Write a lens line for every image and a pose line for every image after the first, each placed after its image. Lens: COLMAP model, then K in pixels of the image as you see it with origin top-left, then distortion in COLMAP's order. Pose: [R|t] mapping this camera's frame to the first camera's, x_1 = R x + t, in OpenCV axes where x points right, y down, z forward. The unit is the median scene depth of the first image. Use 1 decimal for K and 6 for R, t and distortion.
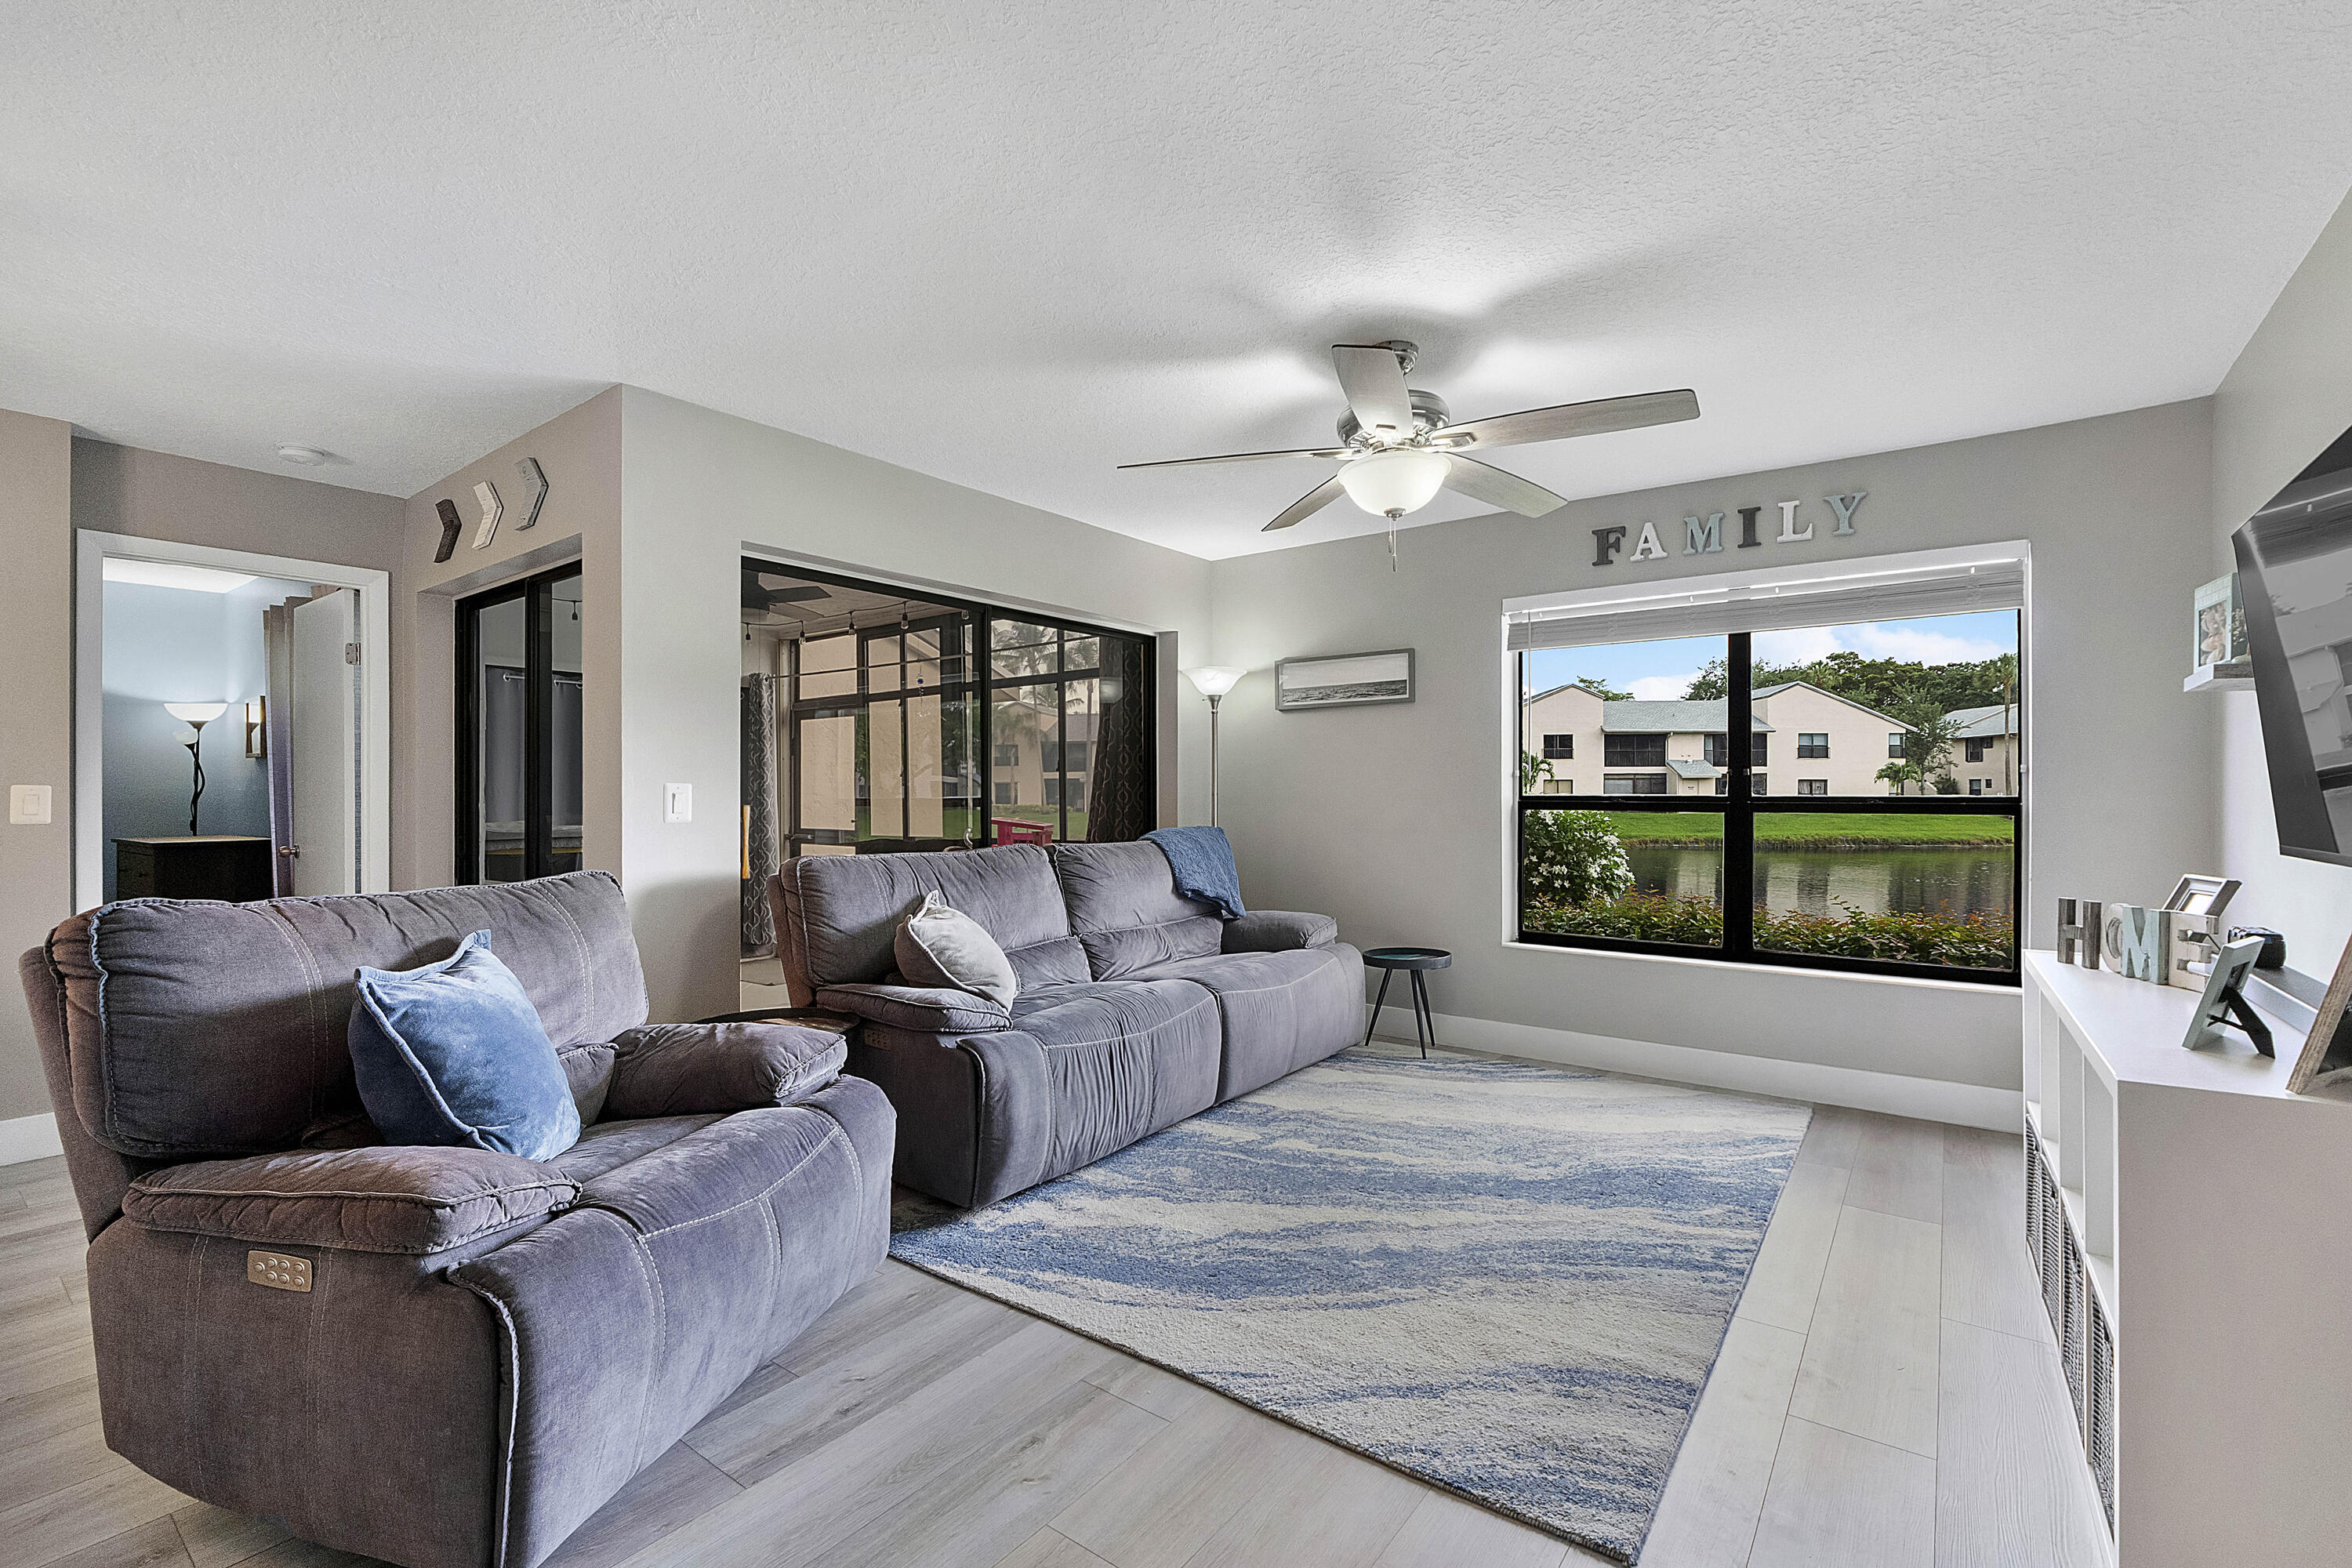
lens RADIAL K [[1003.1, 0, 1172.7], [0, 1003.1, 795.3], [0, 0, 1]] dist [-0.007915, 0.000849]
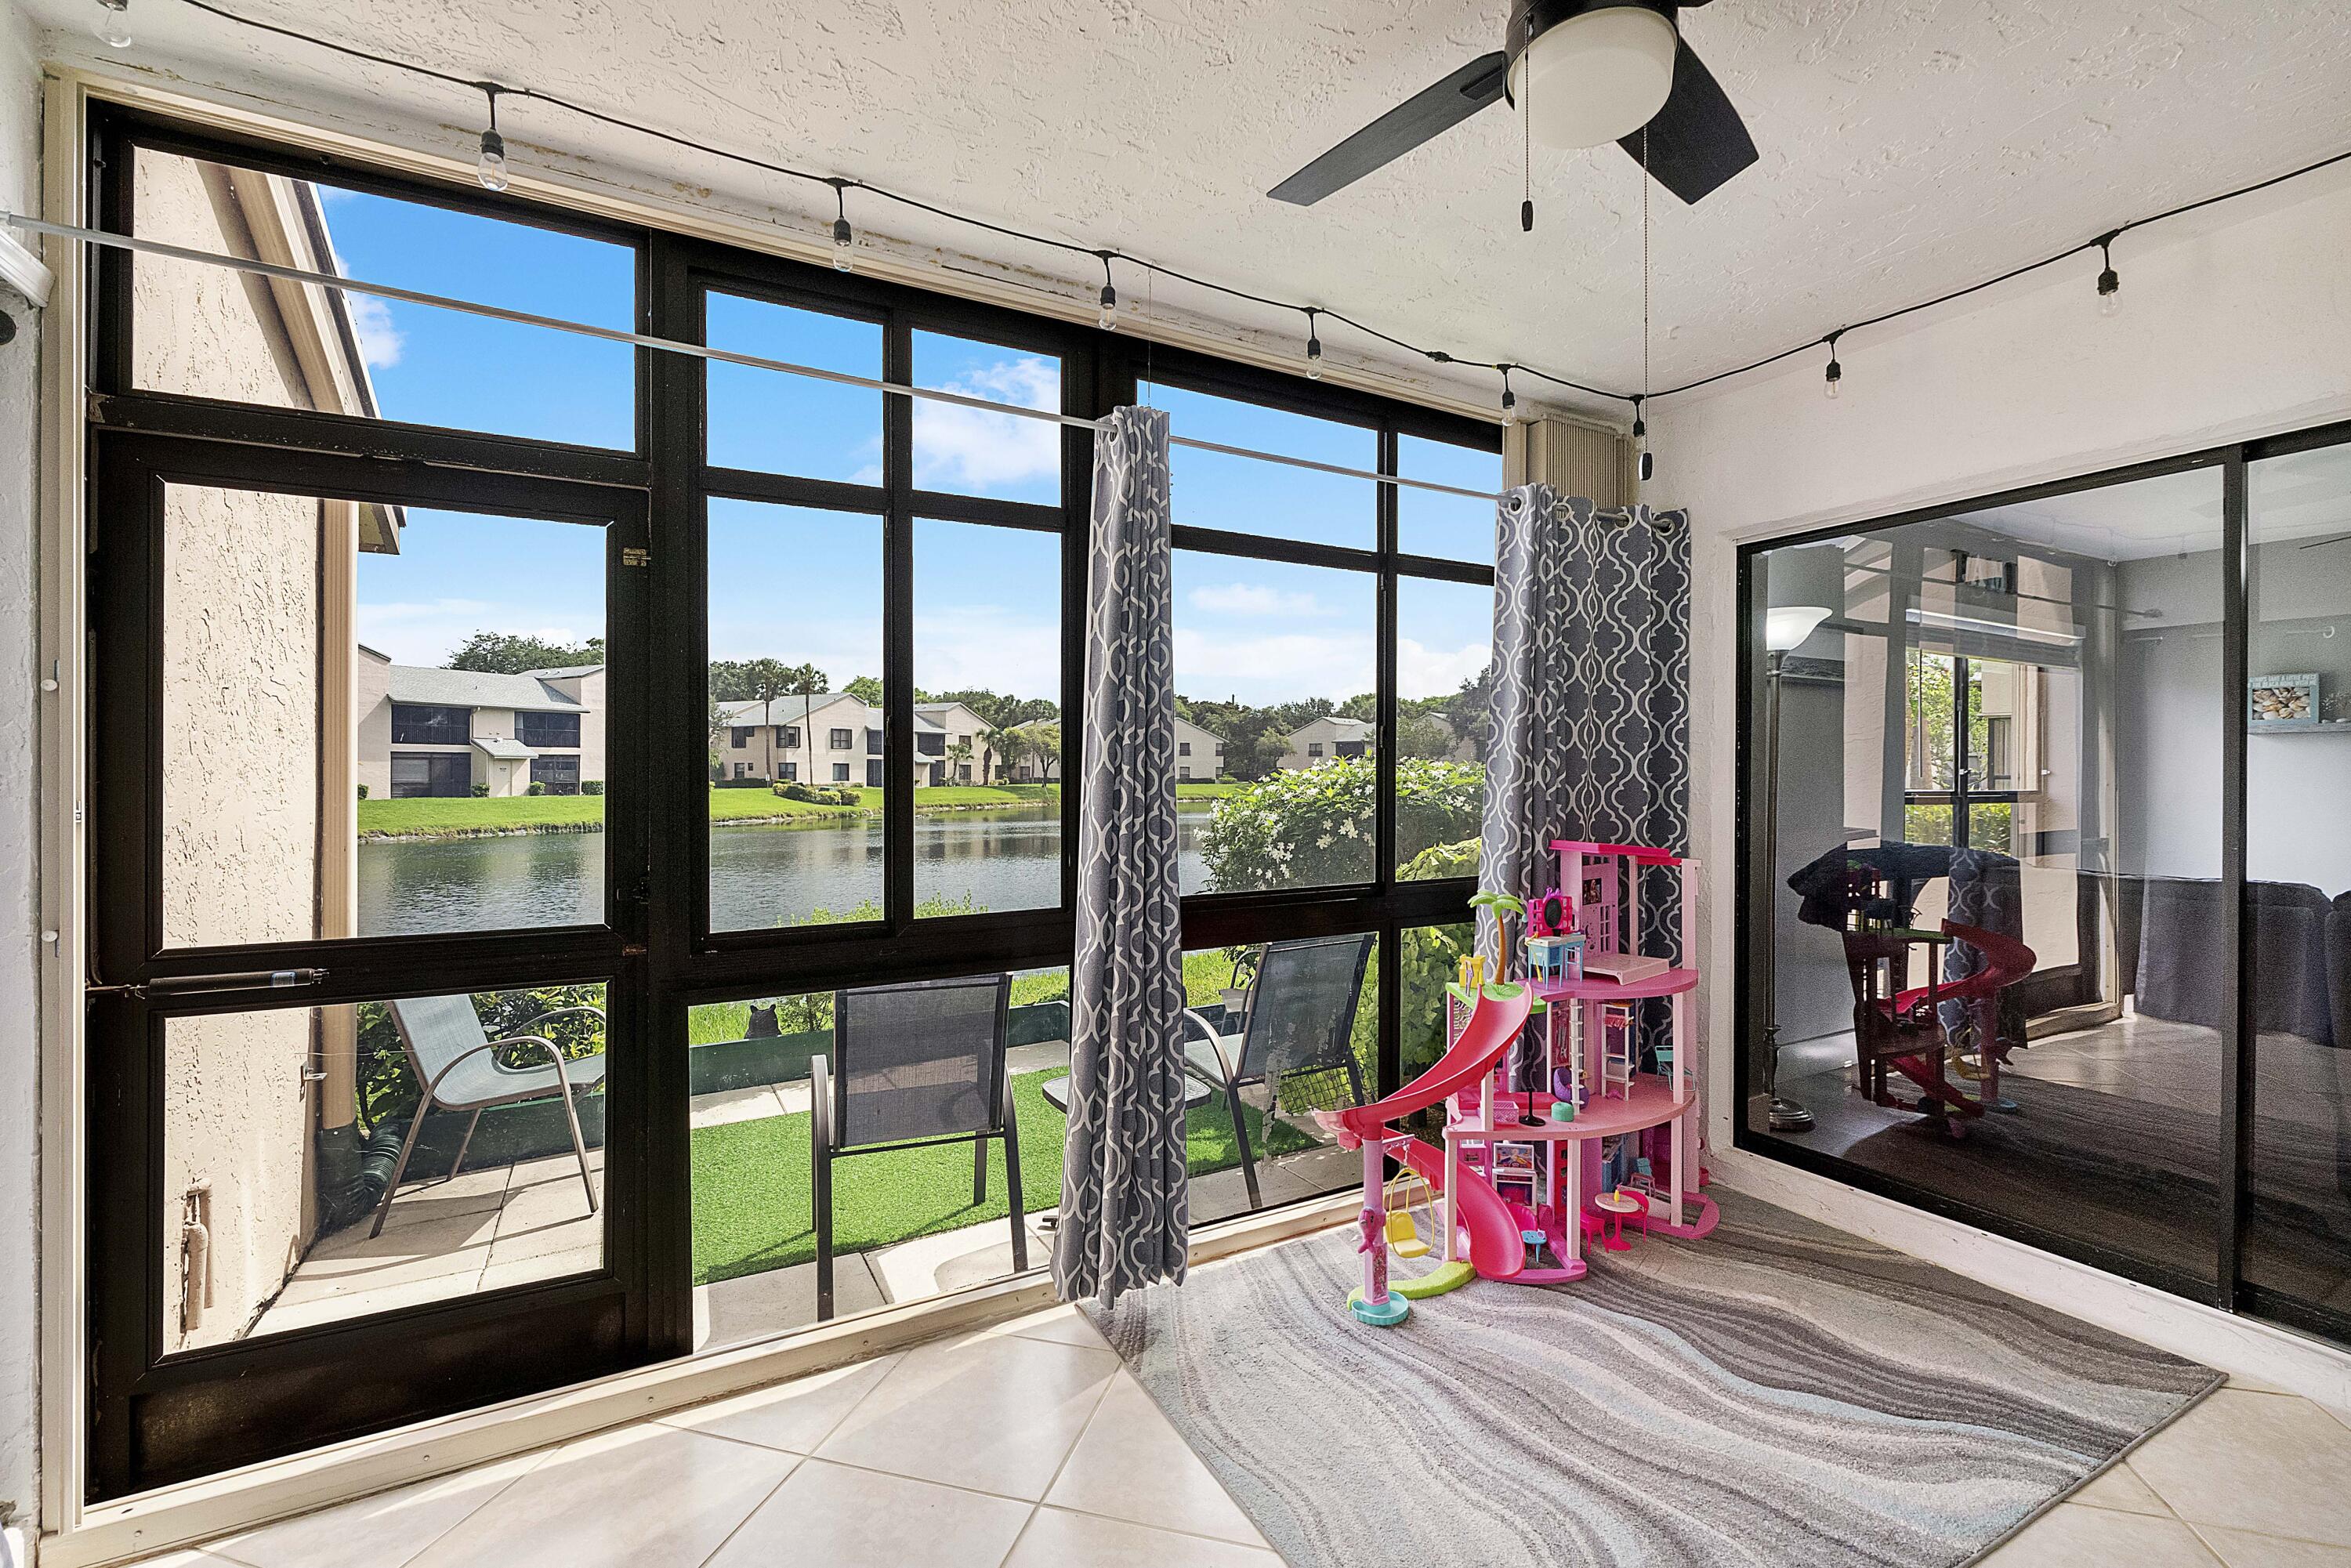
lens RADIAL K [[1002.7, 0, 1177.8], [0, 1002.7, 751.6], [0, 0, 1]] dist [-0.007915, 0.000849]
pose [[0.408992, 0.019241, 0.912335, -1.115953], [0.004109, 0.999729, -0.022926, -0.018873], [-0.912529, 0.013125, 0.408802, 1.574300]]
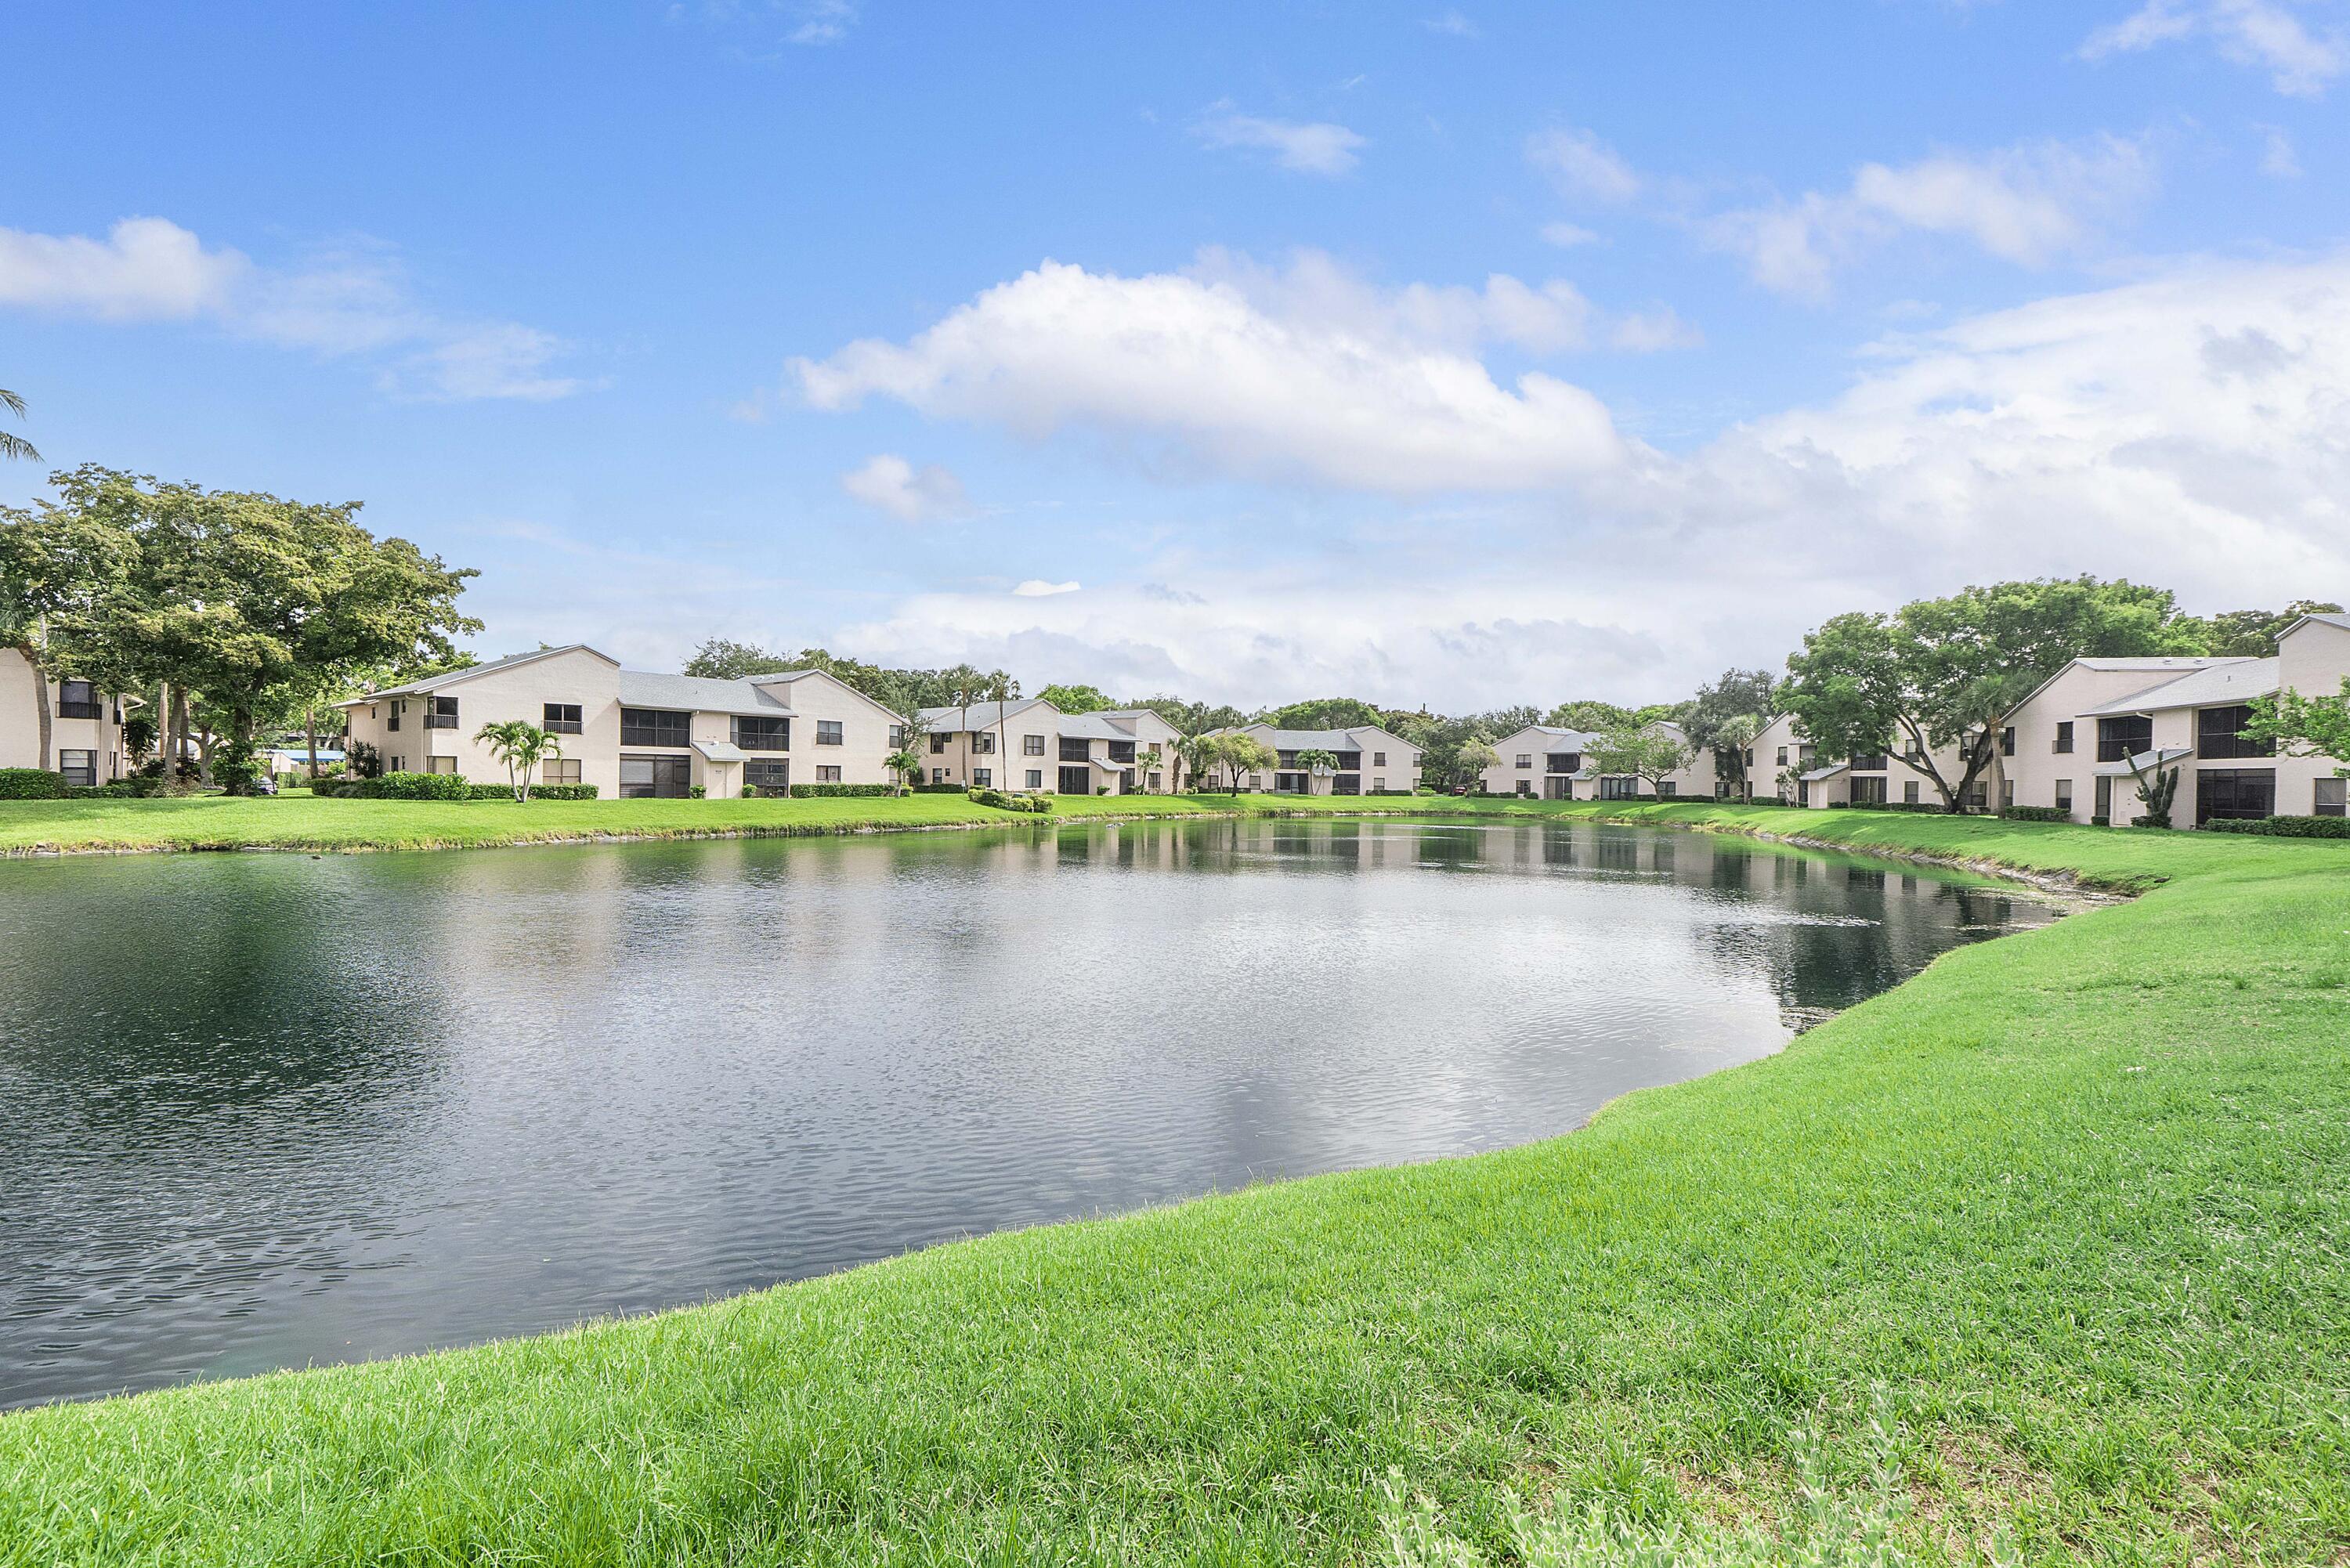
lens RADIAL K [[1002.2, 0, 1190.3], [0, 1002.2, 771.2], [0, 0, 1]] dist [-0.007915, 0.000849]
pose [[0.554301, 0.016117, 0.832160, -0.226577], [-0.010213, 0.999869, -0.012562, -0.026327], [-0.832254, -0.001536, 0.554393, 2.504433]]
